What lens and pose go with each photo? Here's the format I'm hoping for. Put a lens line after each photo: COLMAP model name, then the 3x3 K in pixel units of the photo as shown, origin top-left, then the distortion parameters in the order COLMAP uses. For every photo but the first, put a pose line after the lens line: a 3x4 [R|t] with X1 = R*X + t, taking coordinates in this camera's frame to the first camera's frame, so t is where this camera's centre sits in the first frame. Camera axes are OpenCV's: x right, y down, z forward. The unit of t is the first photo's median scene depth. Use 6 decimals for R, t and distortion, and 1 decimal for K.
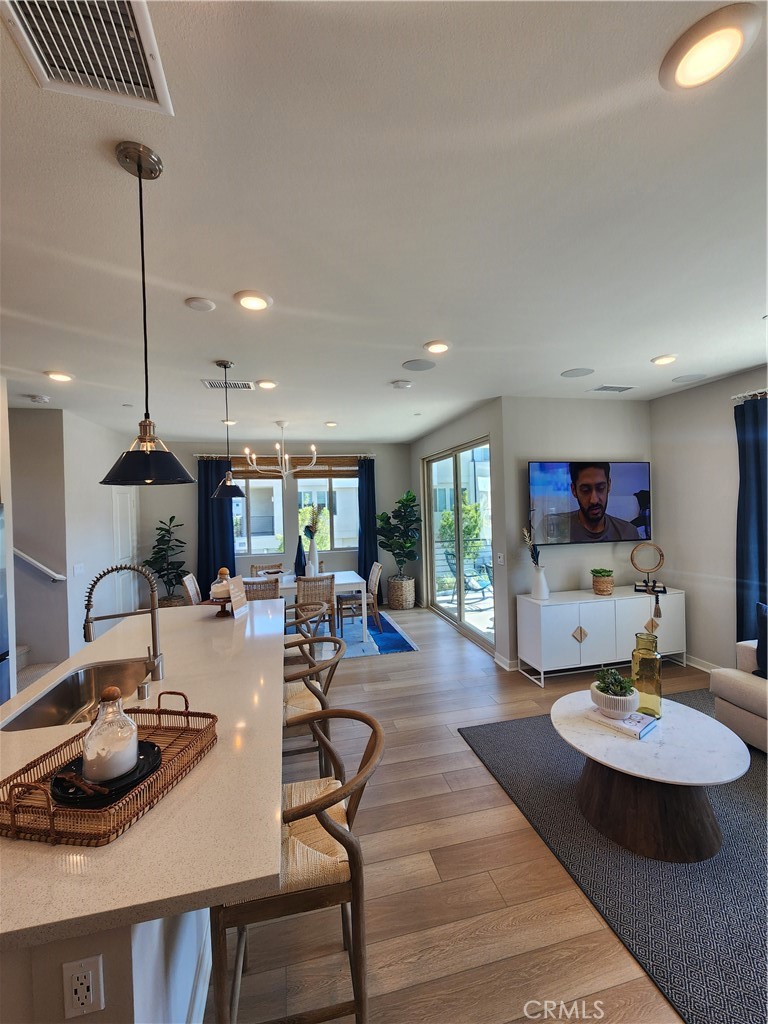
lens RADIAL K [[423.1, 0, 382.1], [0, 423.1, 504.2], [0, 0, 1]] dist [-0.000708, -0.002854]
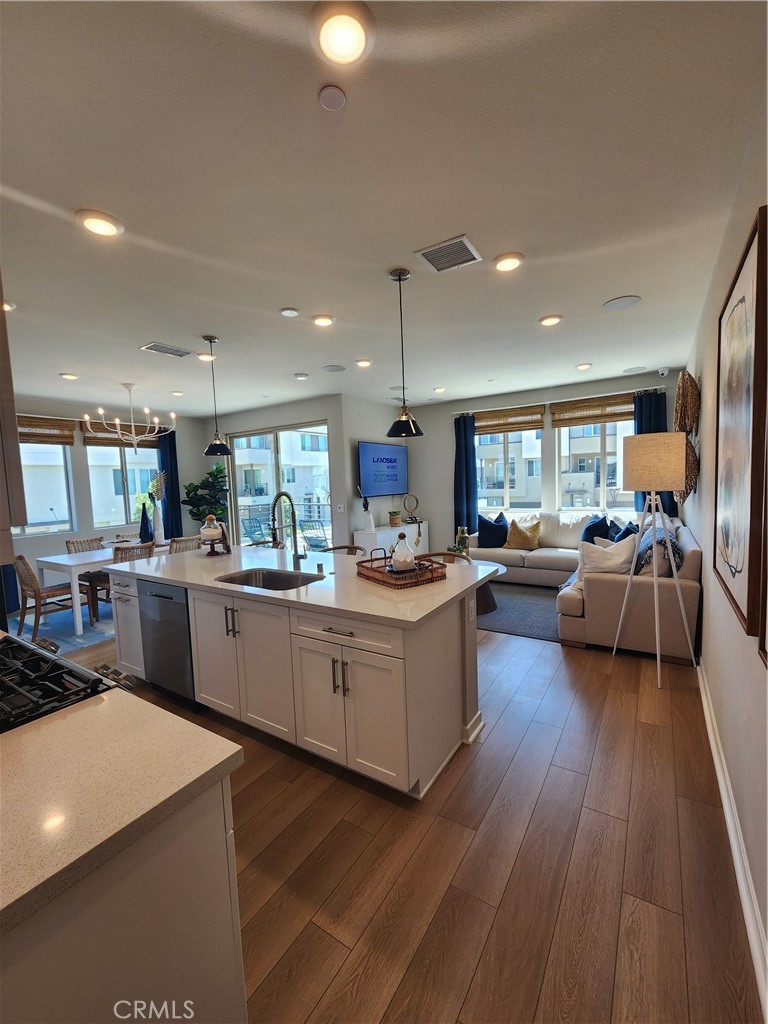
lens RADIAL K [[423.1, 0, 381.2], [0, 423.1, 511.2], [0, 0, 1]] dist [-0.000708, -0.002854]
pose [[0.718468, -0.050526, 0.693722, -0.645187], [0.015695, 0.998282, 0.056452, 0.062091], [-0.695383, -0.029671, 0.718027, -0.129227]]
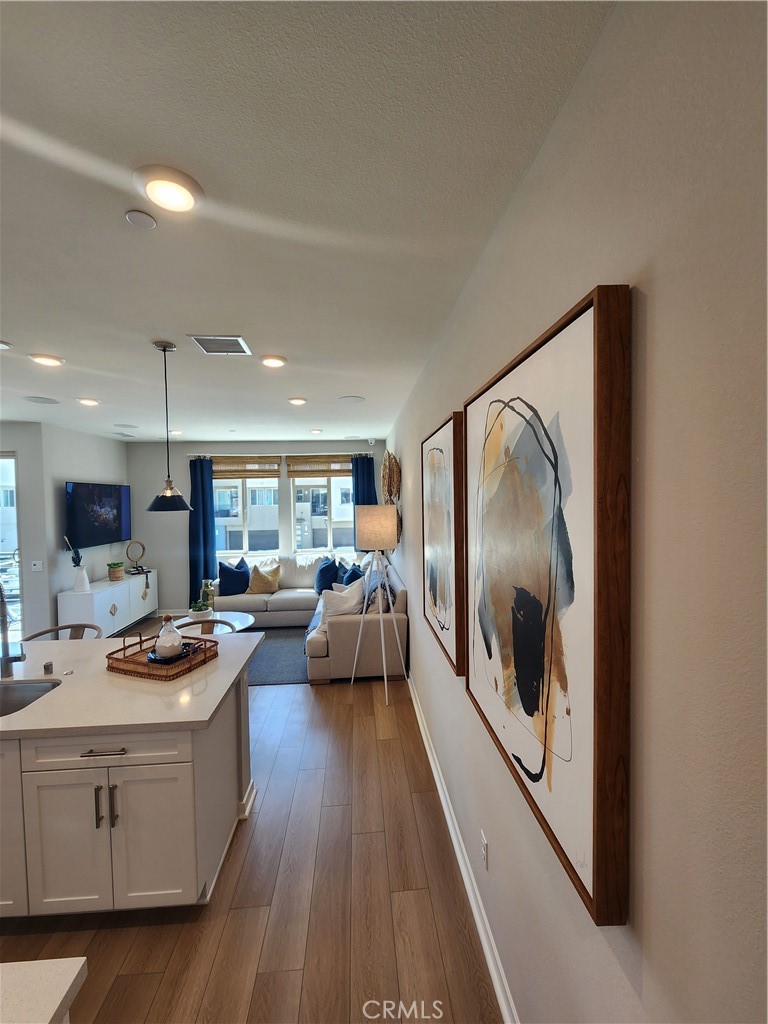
lens RADIAL K [[423.1, 0, 388.1], [0, 423.1, 507.7], [0, 0, 1]] dist [-0.000708, -0.002854]
pose [[0.147330, 0.000081, 0.989087, -0.725396], [0.010932, 0.999939, -0.001711, -0.014353], [-0.989027, 0.011065, 0.147320, -0.092972]]
